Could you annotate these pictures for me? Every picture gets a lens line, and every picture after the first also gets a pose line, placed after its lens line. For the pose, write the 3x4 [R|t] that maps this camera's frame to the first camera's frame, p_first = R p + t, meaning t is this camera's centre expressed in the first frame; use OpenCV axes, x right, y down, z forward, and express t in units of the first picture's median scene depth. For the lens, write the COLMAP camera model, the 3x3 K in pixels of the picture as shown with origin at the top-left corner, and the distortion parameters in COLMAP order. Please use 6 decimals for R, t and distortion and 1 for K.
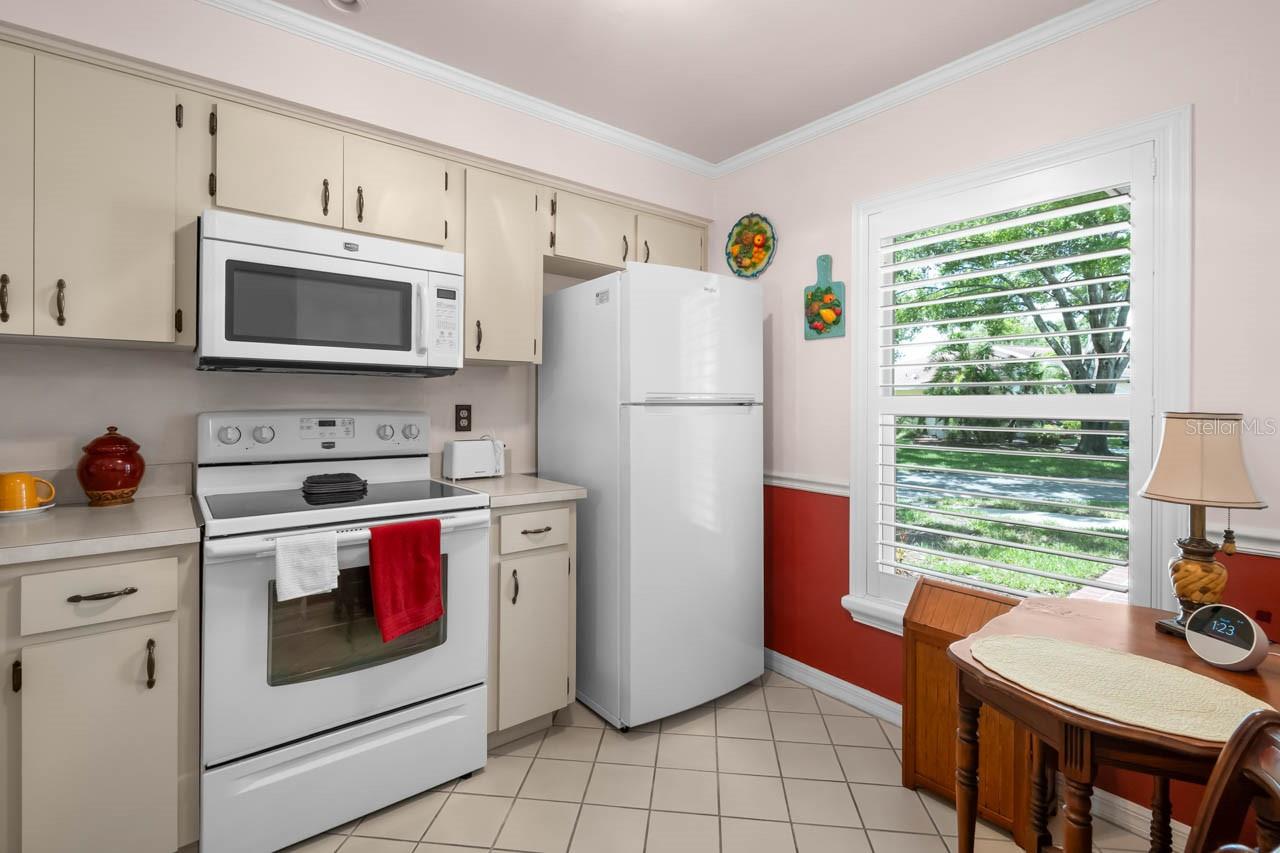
lens RADIAL K [[603.1, 0, 628.1], [0, 603.1, 402.0], [0, 0, 1]] dist [0.002494, -0.000350]
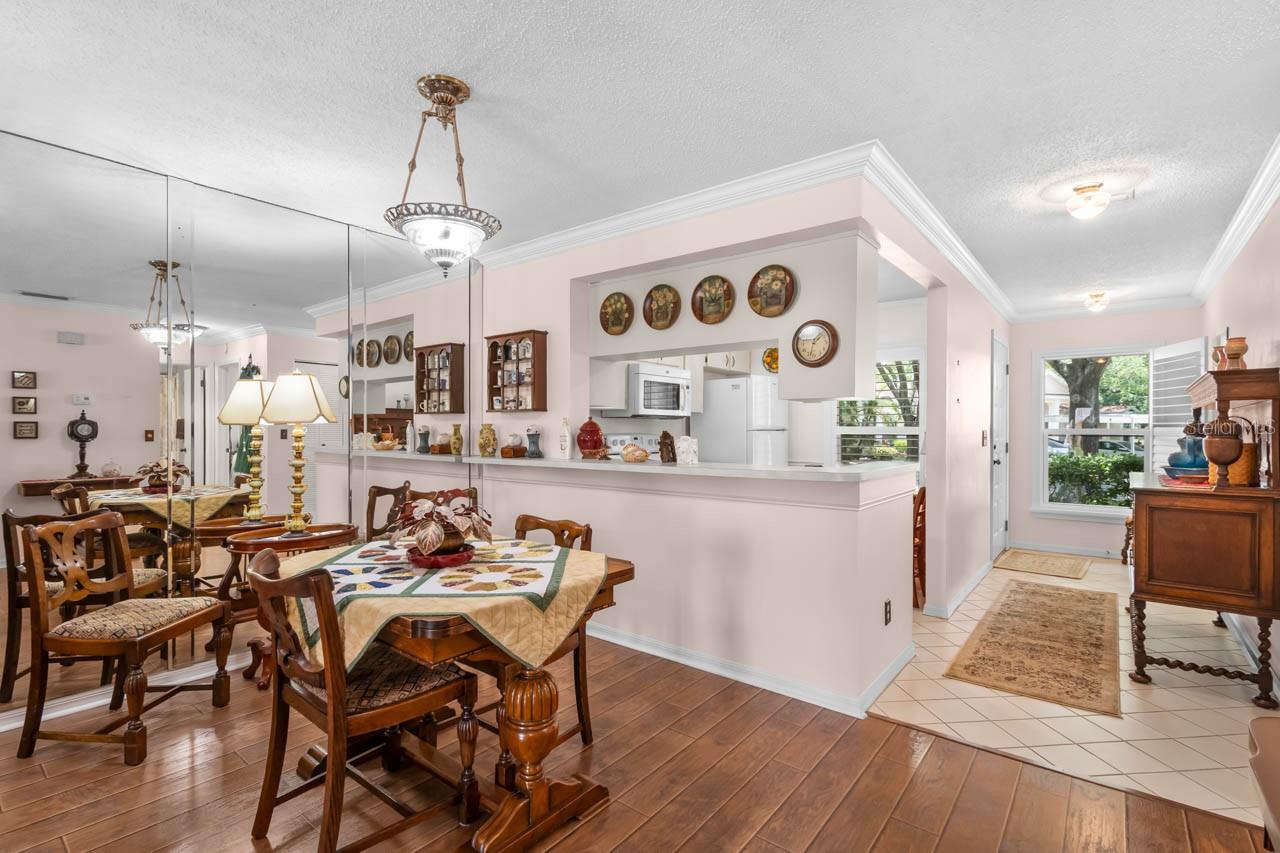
lens RADIAL K [[589.0, 0, 634.0], [0, 589.0, 430.1], [0, 0, 1]] dist [0.001280, -0.000127]
pose [[0.978194, -0.004151, 0.207652, -1.069948], [0.003315, 0.999985, 0.004377, -0.010395], [-0.207667, -0.003593, 0.978193, -1.426181]]
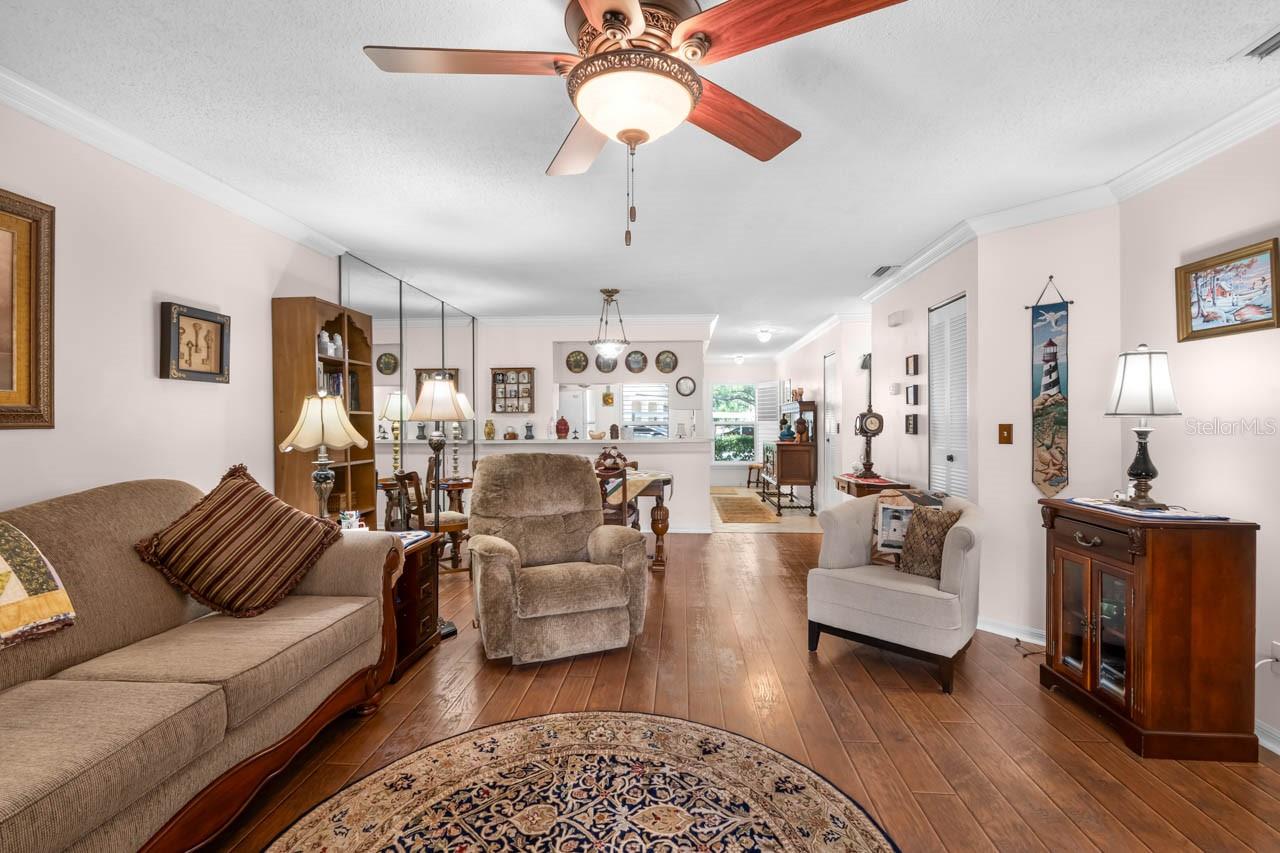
lens RADIAL K [[574.7, 0, 631.9], [0, 574.7, 424.8], [0, 0, 1]] dist [0.005827, -0.000586]
pose [[0.694723, -0.010372, 0.719203, -2.810144], [0.005574, 0.999944, 0.009037, -0.021039], [-0.719256, -0.002269, 0.694741, -2.146917]]
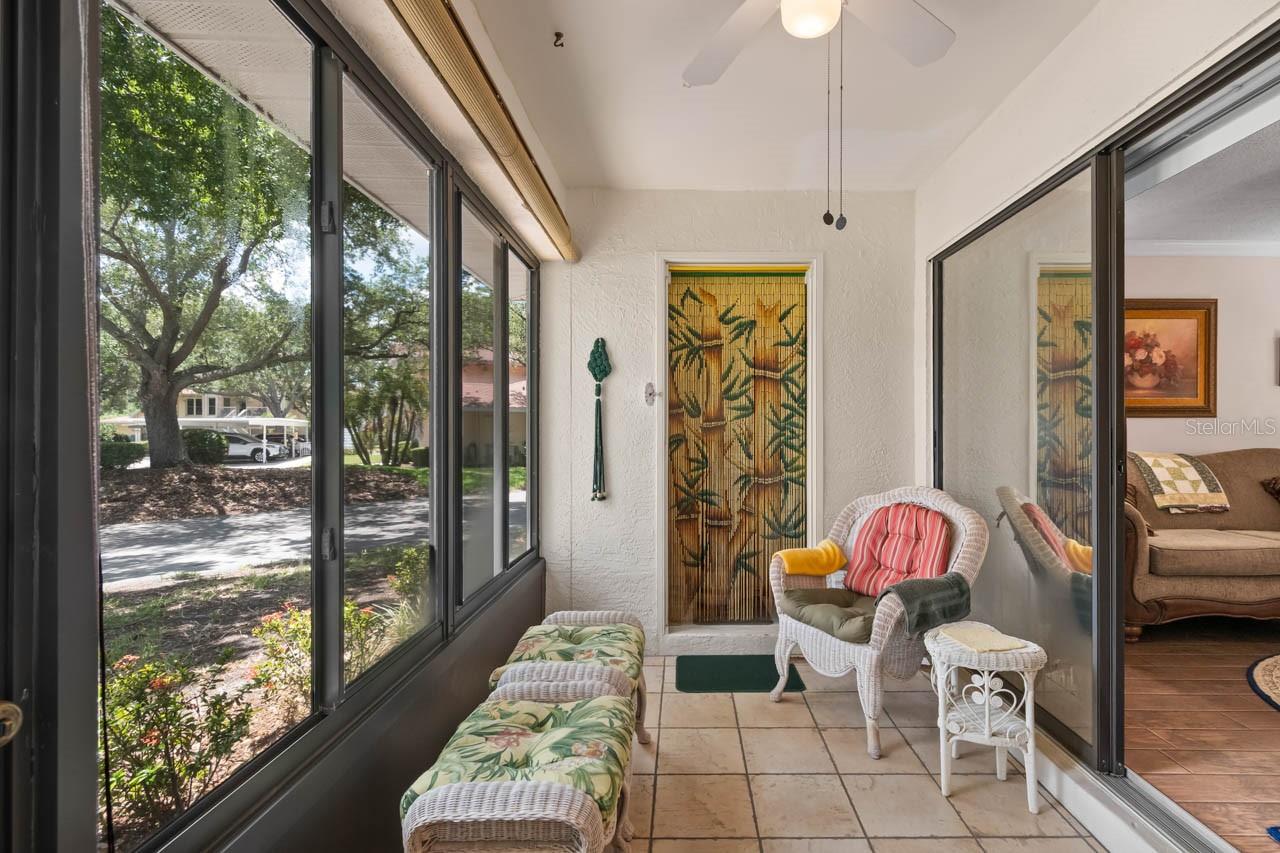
lens RADIAL K [[594.3, 0, 695.4], [0, 594.3, 431.5], [0, 0, 1]] dist [0.003885, 0.000908]
pose [[0.782814, -0.004726, -0.622238, -2.906005], [0.002765, 0.999988, -0.004116, 0.037707], [0.622250, 0.001501, 0.782817, -3.301369]]
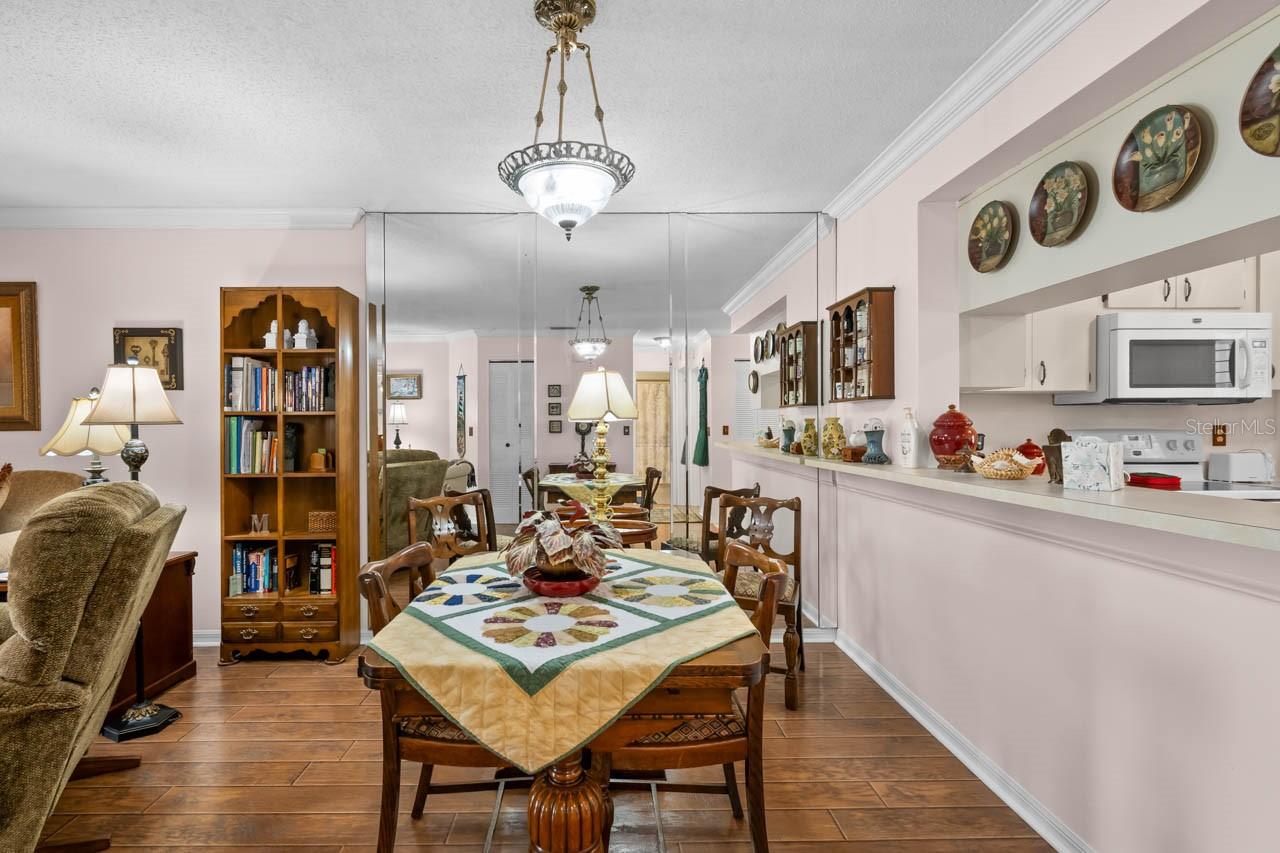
lens RADIAL K [[599.7, 0, 608.5], [0, 599.7, 427.8], [0, 0, 1]] dist [0.001523, -0.001615]
pose [[0.784339, -0.006270, -0.620301, -0.642278], [0.010177, 0.999944, 0.002761, -0.007853], [0.620249, -0.008478, 0.784359, -1.022750]]
